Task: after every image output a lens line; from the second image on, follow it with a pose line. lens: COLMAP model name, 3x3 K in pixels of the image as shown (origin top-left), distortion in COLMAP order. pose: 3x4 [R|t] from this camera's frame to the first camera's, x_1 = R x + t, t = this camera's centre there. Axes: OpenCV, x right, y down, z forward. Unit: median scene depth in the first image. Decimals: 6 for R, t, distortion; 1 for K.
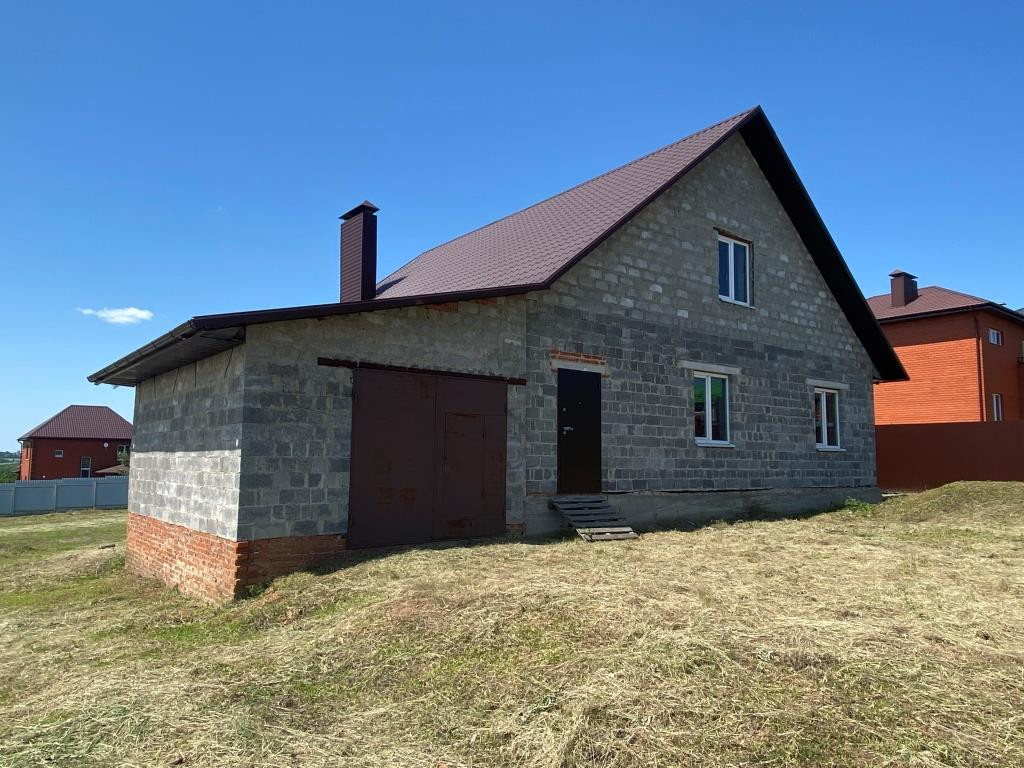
lens RADIAL K [[700.0, 0, 510.8], [0, 700.0, 388.0], [0, 0, 1]] dist [0.084956, -0.018125]
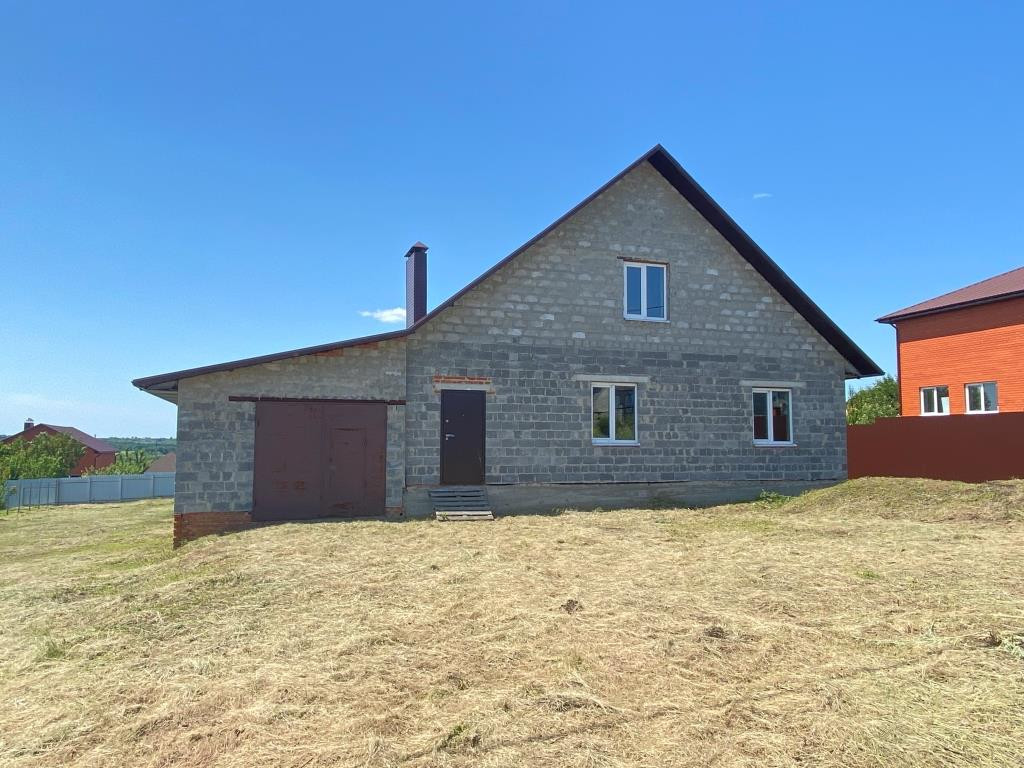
lens RADIAL K [[700.0, 0, 506.3], [0, 700.0, 388.6], [0, 0, 1]] dist [0.084956, -0.018125]
pose [[0.944138, -0.033910, -0.327802, 0.573497], [0.040859, 0.999062, 0.014334, -0.041227], [0.327008, -0.026927, 0.944638, -0.186229]]
